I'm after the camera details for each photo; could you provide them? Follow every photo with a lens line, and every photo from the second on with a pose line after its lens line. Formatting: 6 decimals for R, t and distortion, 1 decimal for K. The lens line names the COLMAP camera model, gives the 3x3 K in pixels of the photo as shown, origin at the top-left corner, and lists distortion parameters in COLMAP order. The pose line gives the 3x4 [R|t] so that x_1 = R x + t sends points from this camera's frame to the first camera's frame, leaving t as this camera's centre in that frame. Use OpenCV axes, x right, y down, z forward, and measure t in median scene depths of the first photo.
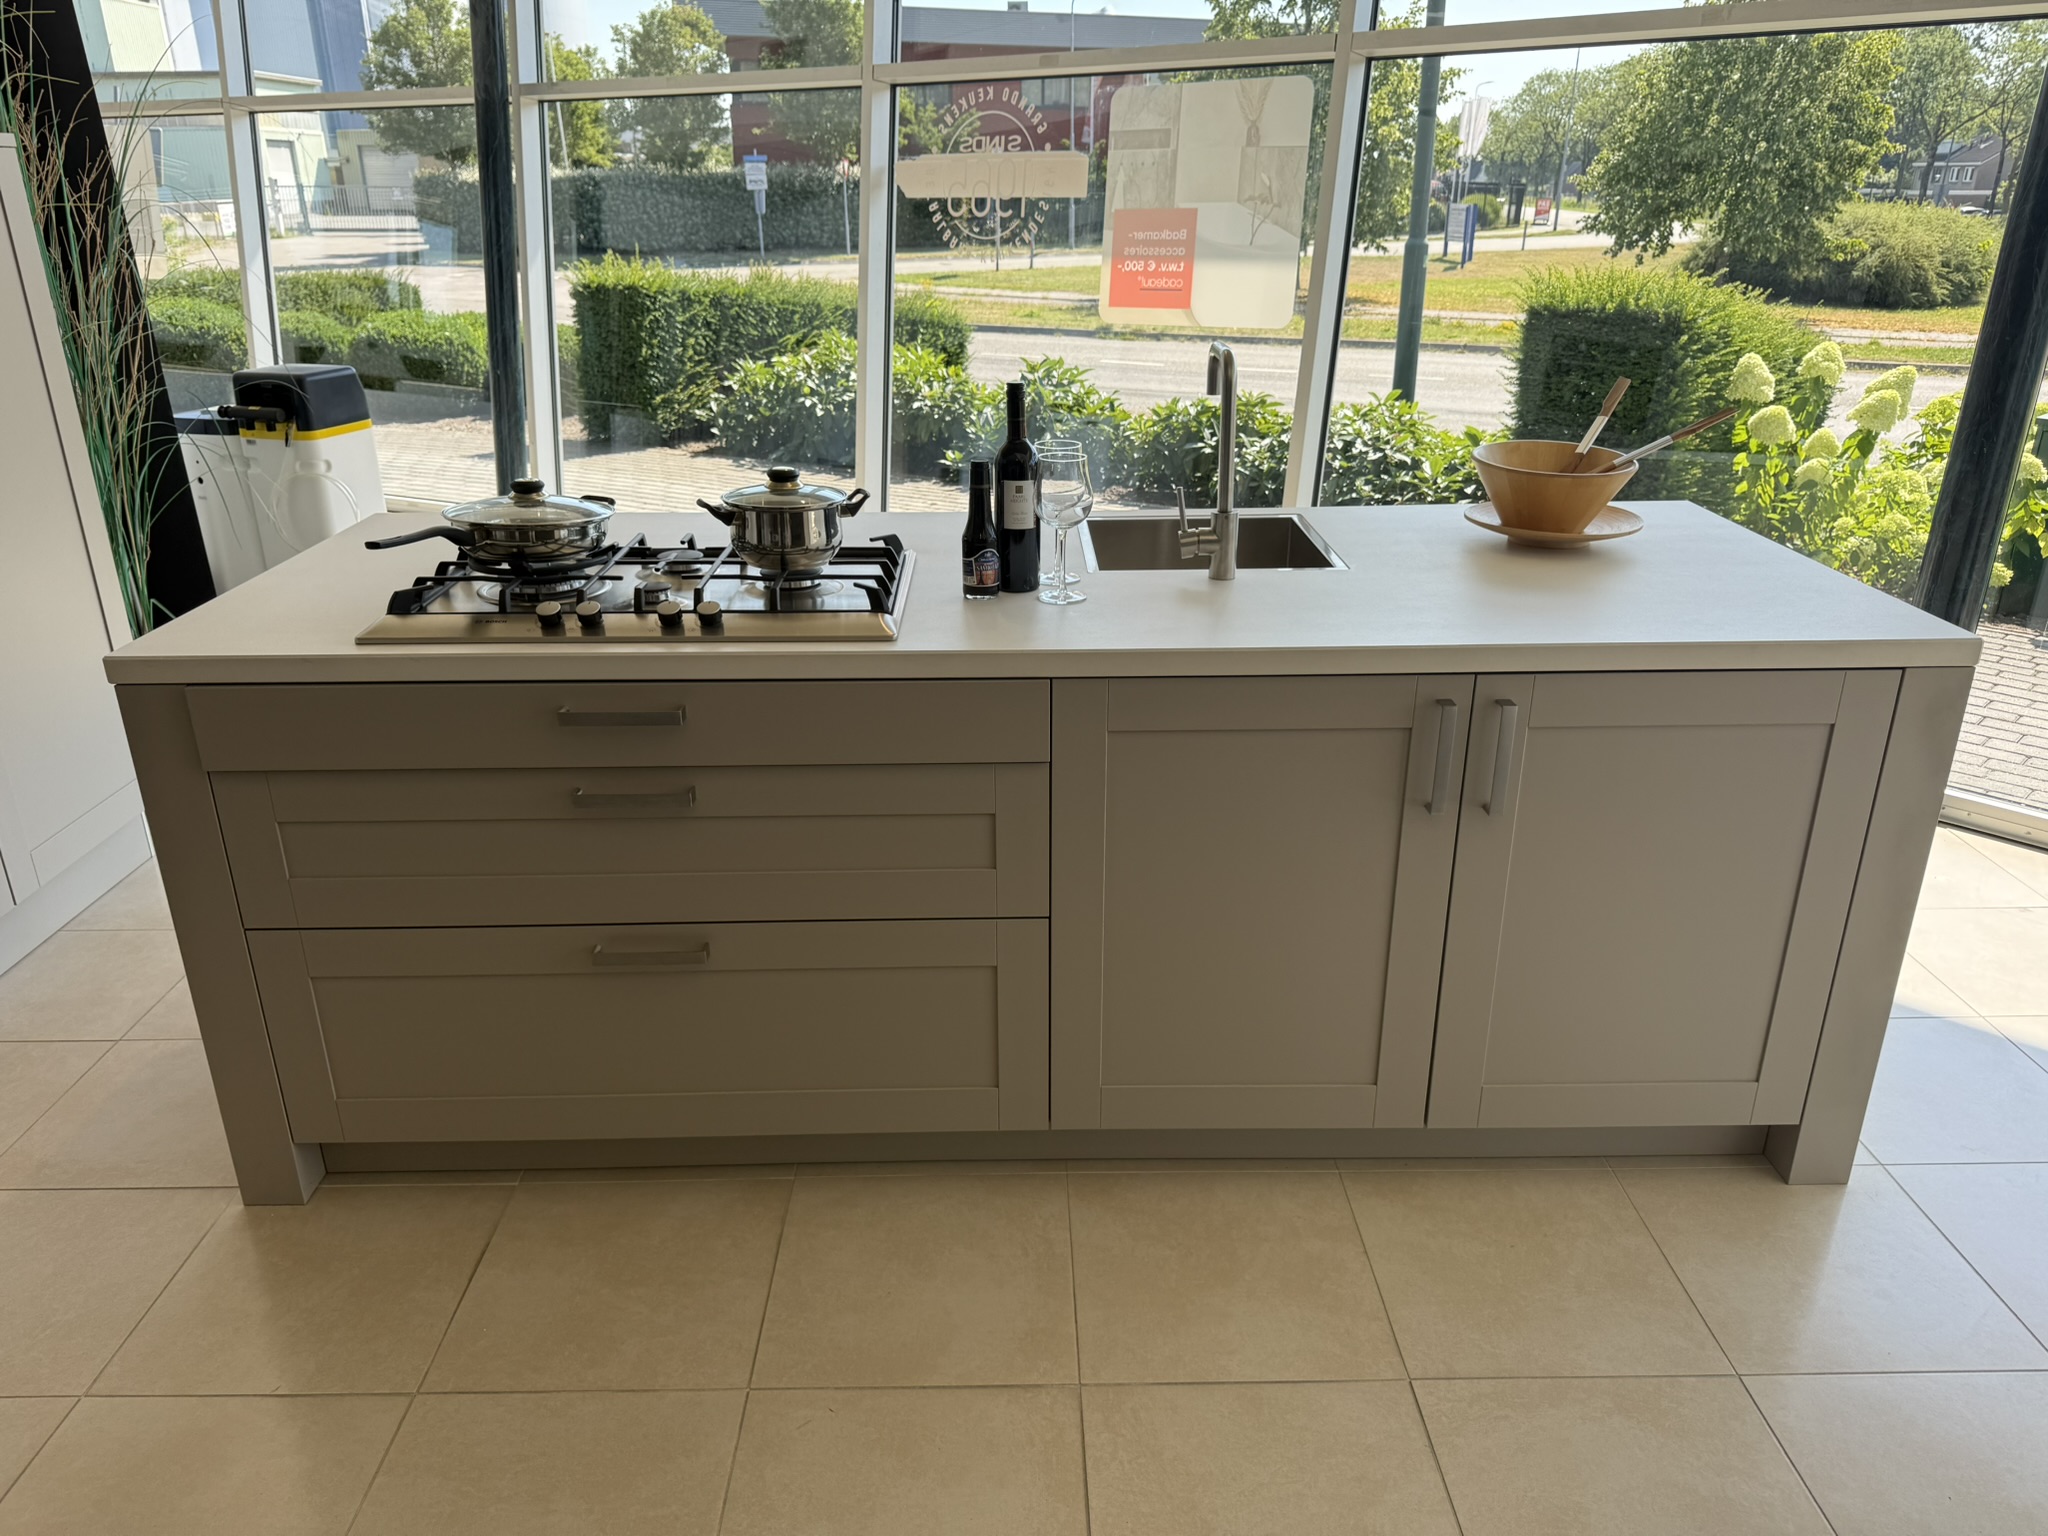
lens RADIAL K [[1444.2, 0, 1036.3], [0, 1444.2, 775.6], [0, 0, 1]] dist [0.022172, -0.018919]
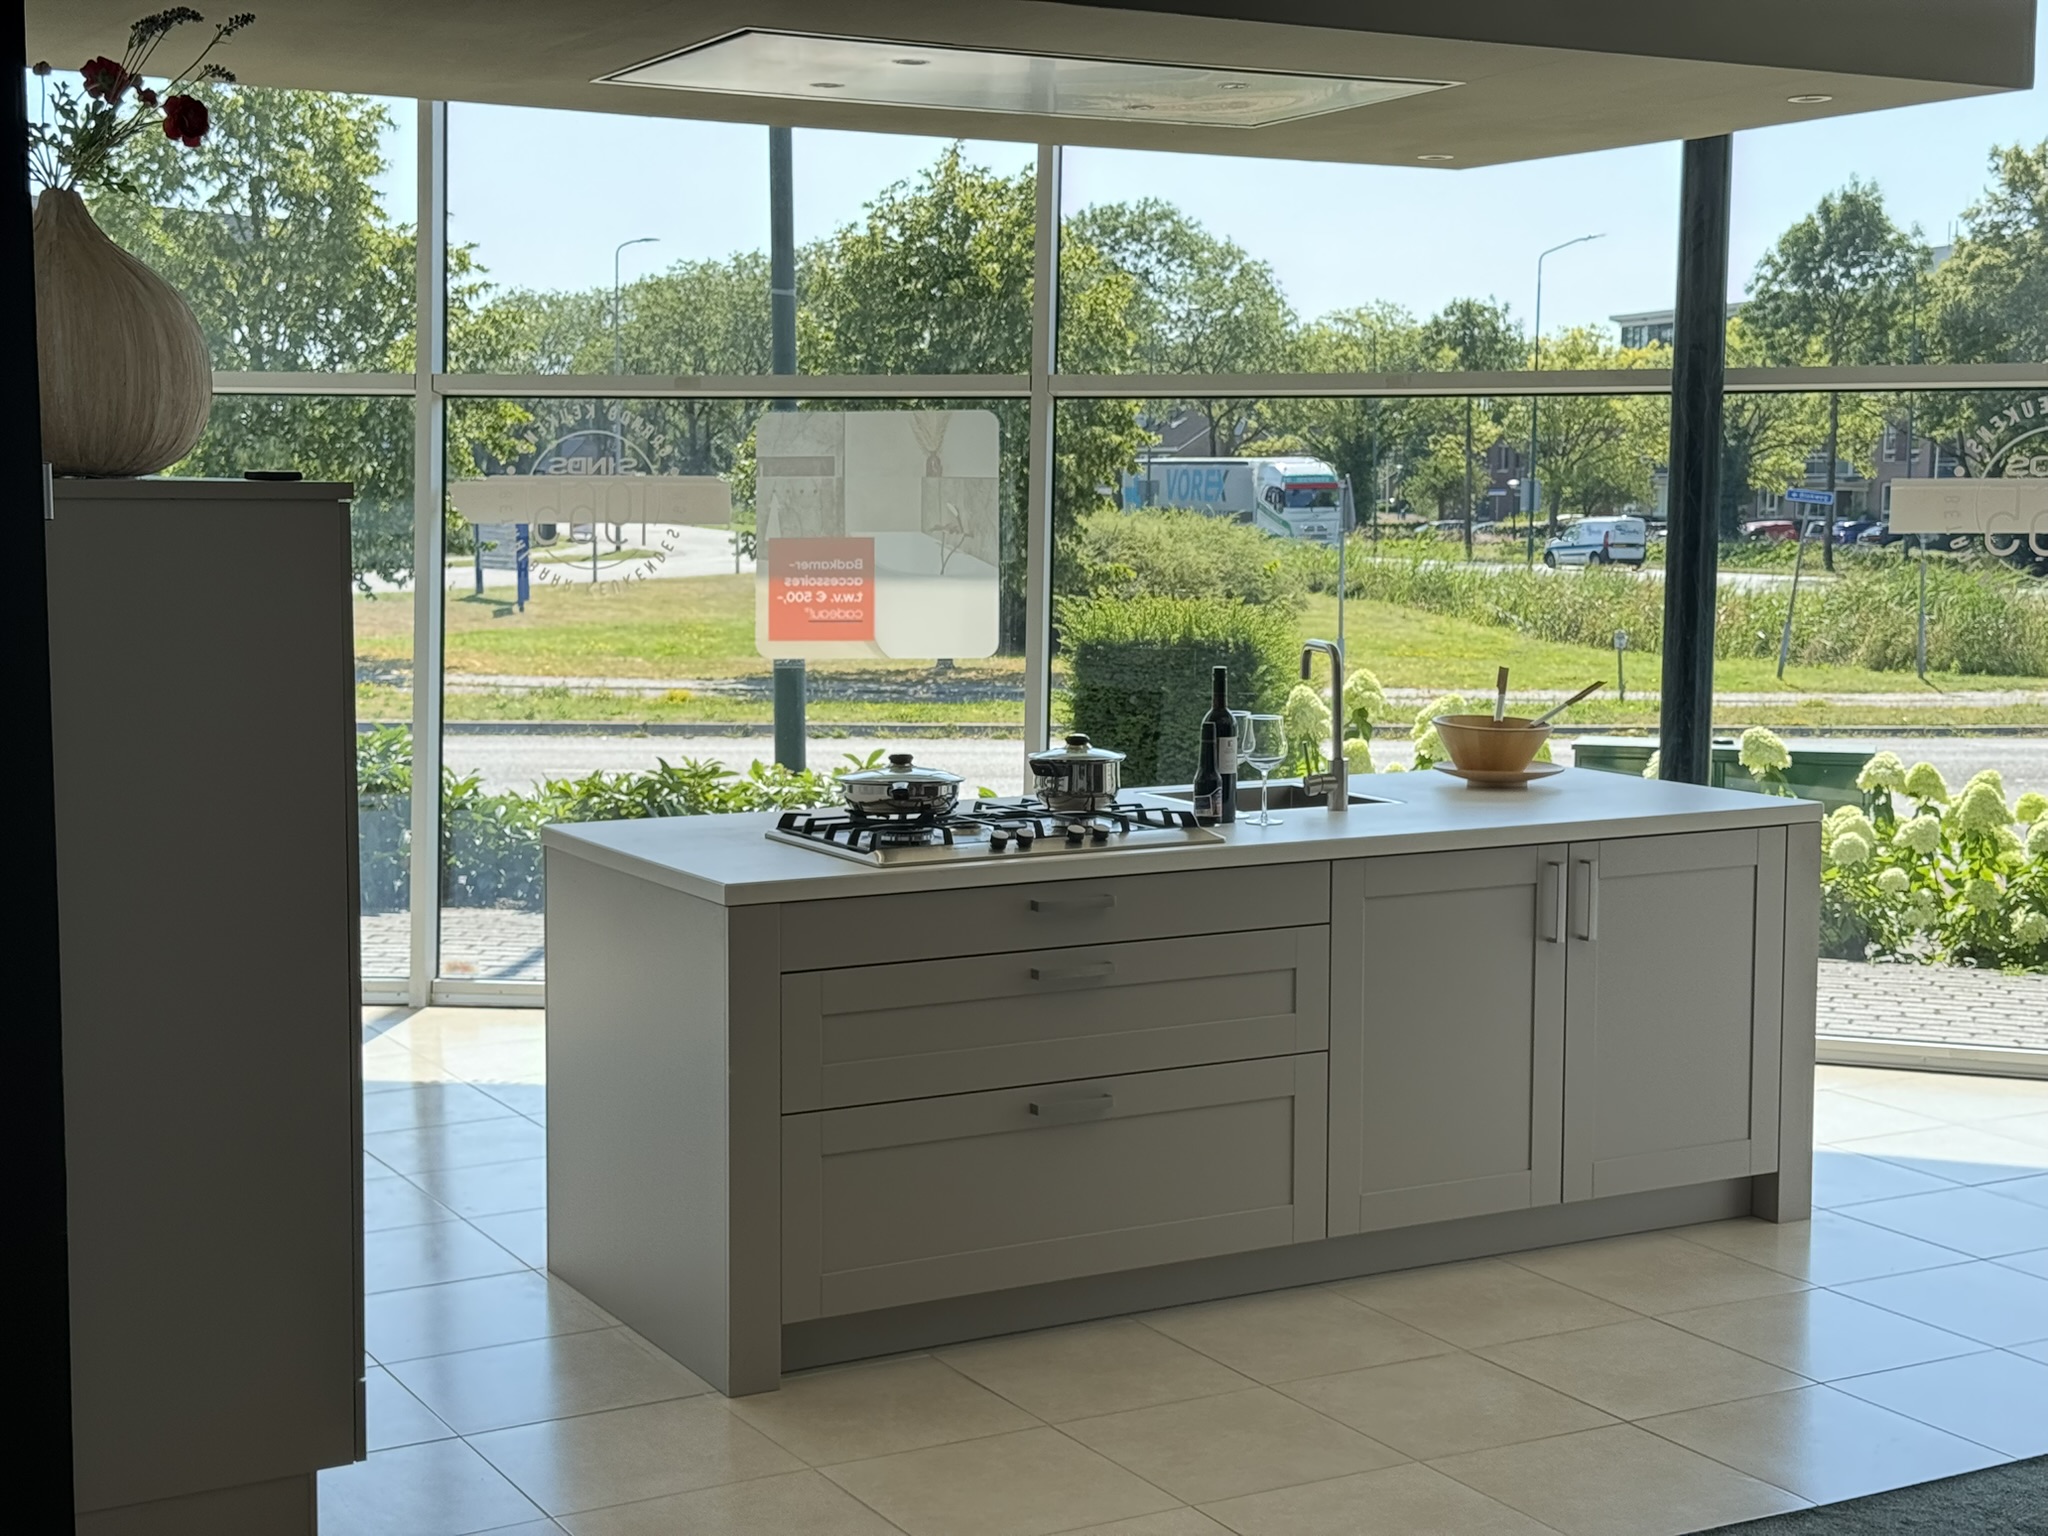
lens RADIAL K [[2914.6, 0, 1019.8], [0, 2914.6, 724.4], [0, 0, 1]] dist [0.043763, 0.003149]
pose [[0.879706, -0.035978, 0.474154, -0.681284], [0.174511, 0.951985, -0.251538, 0.199448], [-0.442338, 0.304025, 0.843746, -0.556312]]
